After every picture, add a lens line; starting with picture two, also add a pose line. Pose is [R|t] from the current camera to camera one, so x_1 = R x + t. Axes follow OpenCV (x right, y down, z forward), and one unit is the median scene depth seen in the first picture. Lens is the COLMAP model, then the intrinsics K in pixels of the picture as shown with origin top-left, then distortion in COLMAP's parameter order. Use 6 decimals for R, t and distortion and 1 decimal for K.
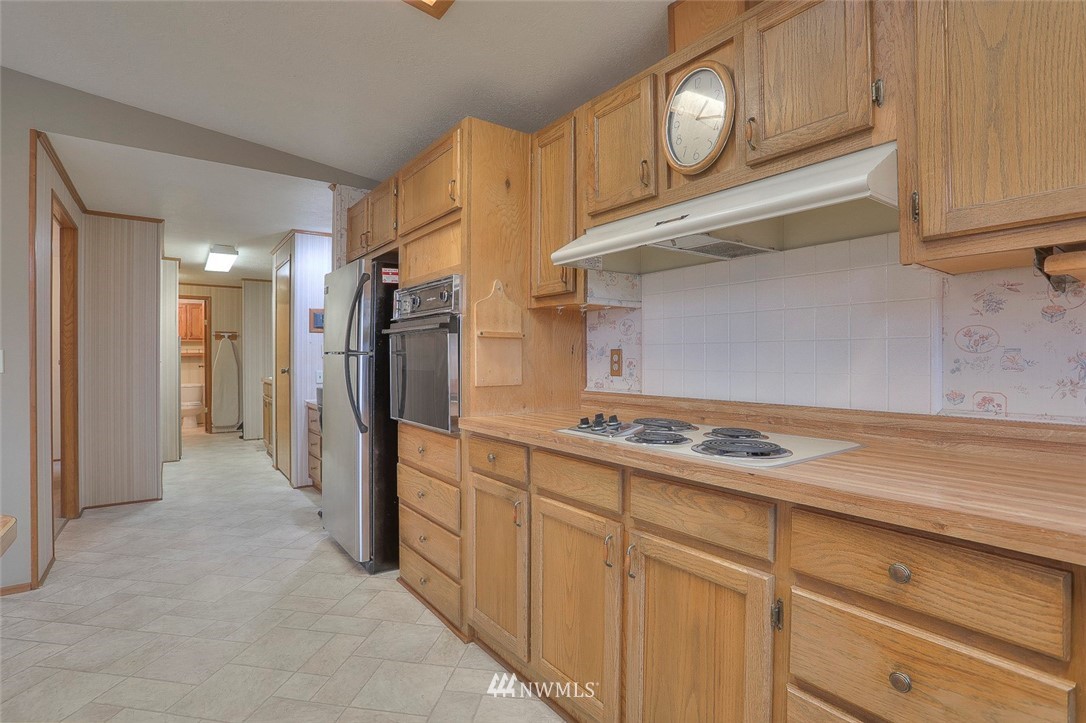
lens RADIAL K [[539.8, 0, 538.9], [0, 539.8, 361.8], [0, 0, 1]] dist [-0.049676, 0.018364]
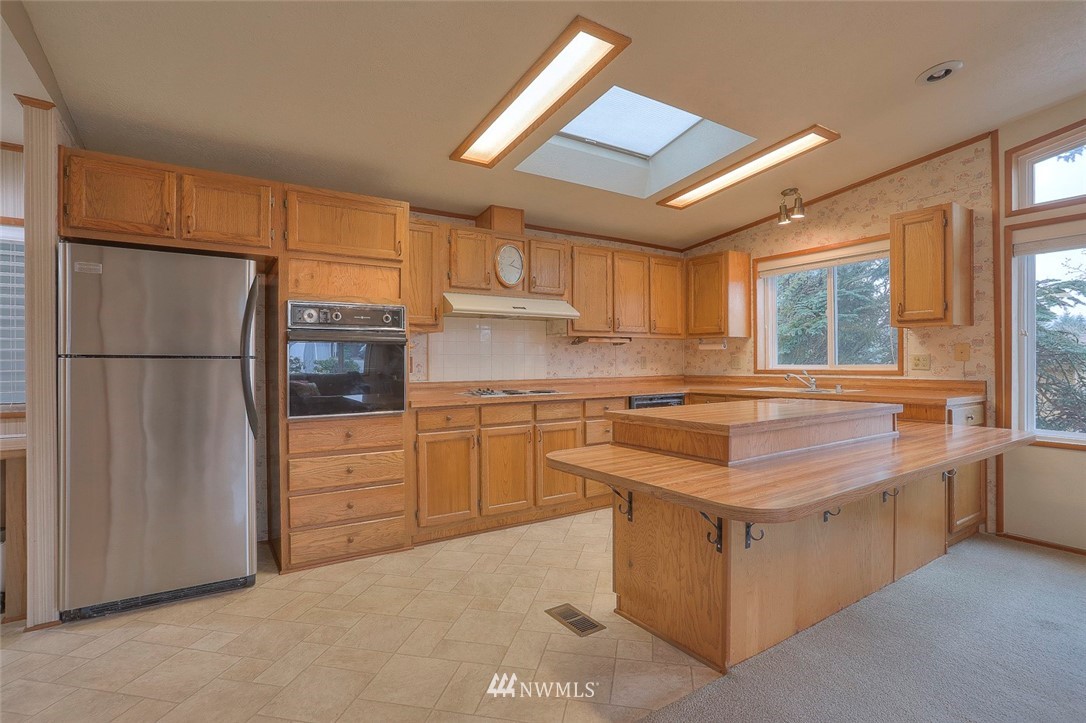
lens RADIAL K [[539.8, 0, 546.9], [0, 539.8, 364.3], [0, 0, 1]] dist [-0.049676, 0.018364]
pose [[0.020762, -0.003395, 0.999779, -0.682593], [0.012779, 0.999913, 0.003130, 0.000271], [-0.999703, 0.012712, 0.020803, 0.239251]]
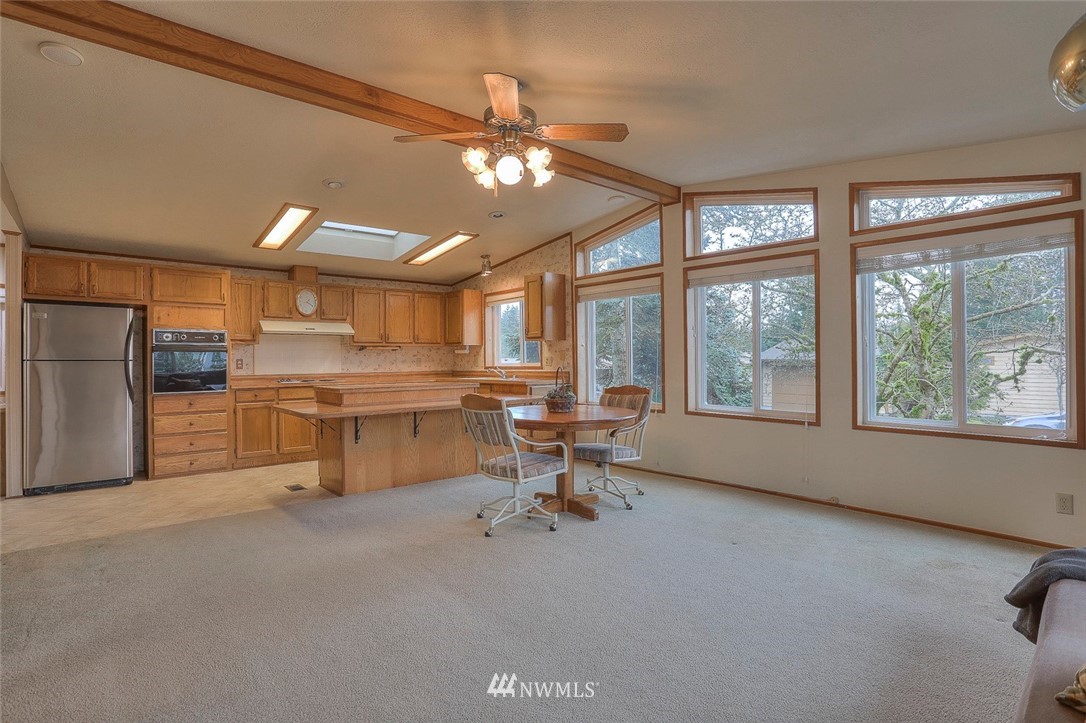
lens RADIAL K [[539.8, 0, 537.8], [0, 539.8, 358.8], [0, 0, 1]] dist [-0.049676, 0.018364]
pose [[-0.098044, 0.006214, 0.995163, -1.192564], [0.017614, 0.999835, -0.004508, 0.005708], [-0.995026, 0.017087, -0.098138, -0.102101]]
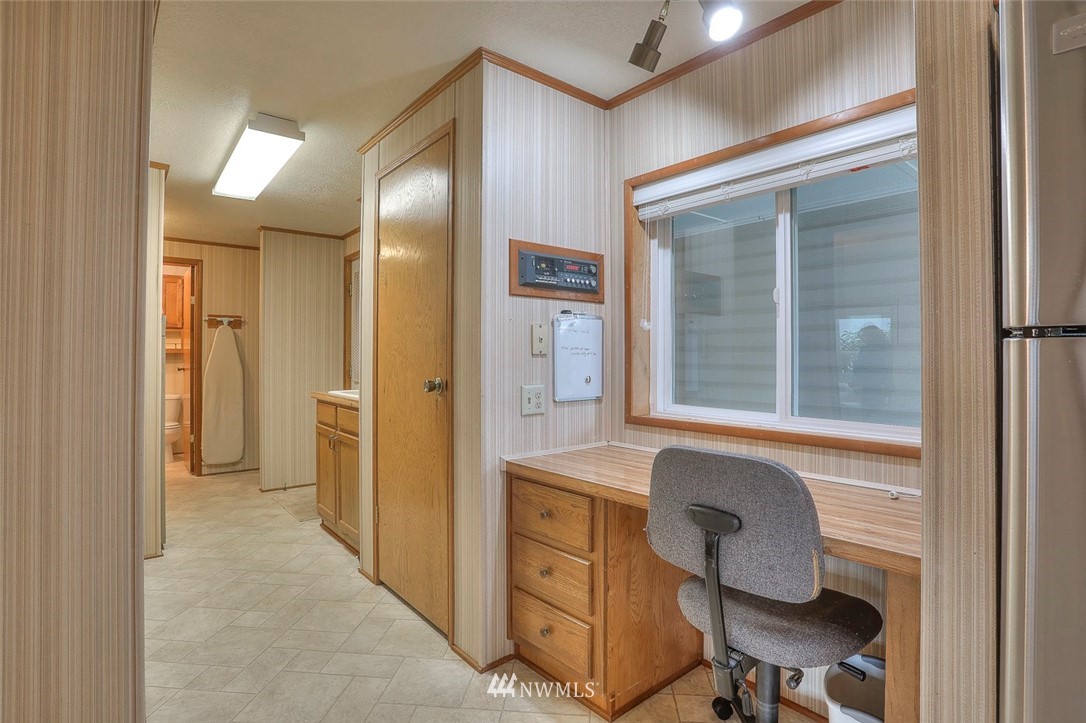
lens RADIAL K [[539.8, 0, 540.7], [0, 539.8, 352.5], [0, 0, 1]] dist [-0.049676, 0.018364]
pose [[0.997527, 0.000153, 0.070277, -0.392735], [0.000943, 0.999878, -0.015565, -0.002992], [-0.070271, 0.015593, 0.997406, 0.518800]]
